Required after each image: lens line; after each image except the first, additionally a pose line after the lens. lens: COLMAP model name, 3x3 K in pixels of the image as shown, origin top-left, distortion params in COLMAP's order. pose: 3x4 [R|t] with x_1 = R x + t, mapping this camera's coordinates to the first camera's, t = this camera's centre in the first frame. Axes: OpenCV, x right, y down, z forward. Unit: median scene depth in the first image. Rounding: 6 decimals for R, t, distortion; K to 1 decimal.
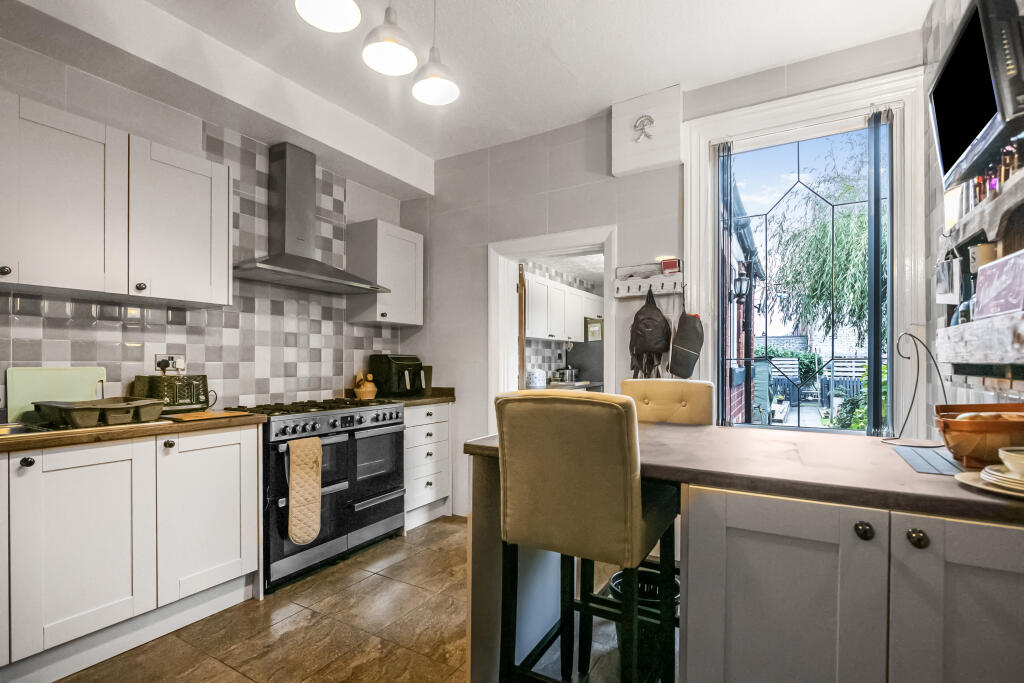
lens RADIAL K [[479.5, 0, 512.0], [0, 479.5, 341.5], [0, 0, 1]] dist [-0.000313, -0.000062]
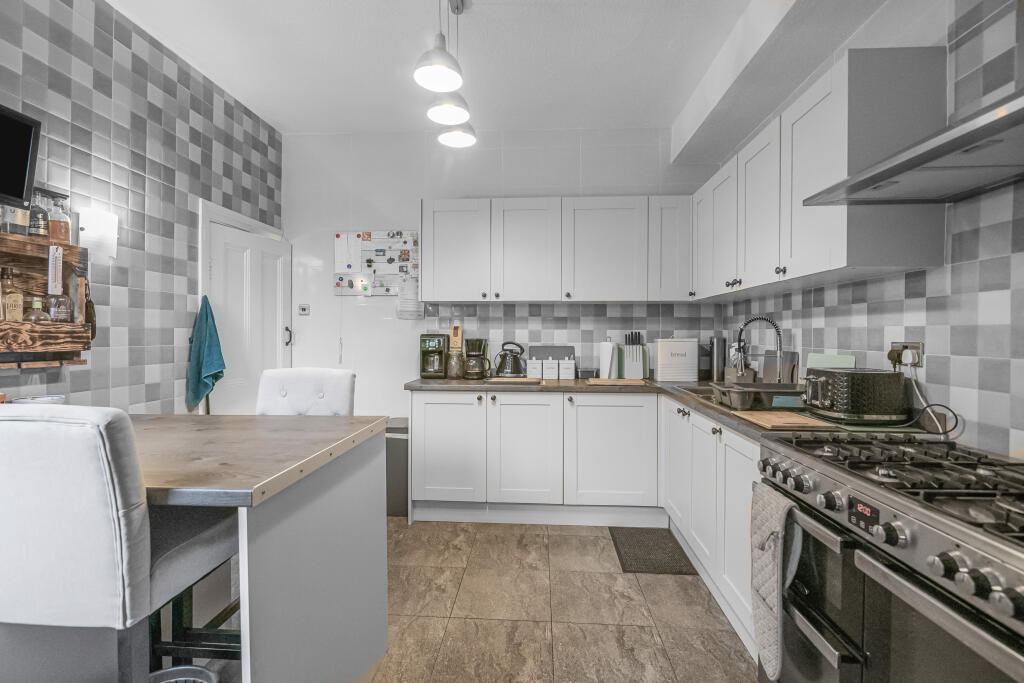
lens RADIAL K [[479.5, 0, 512.0], [0, 479.5, 341.5], [0, 0, 1]] dist [-0.000313, -0.000062]
pose [[-0.888882, 0.000450, -0.458136, 0.109023], [0.012675, 0.999641, -0.023611, 0.035309], [0.457961, -0.026794, -0.888568, 1.373693]]
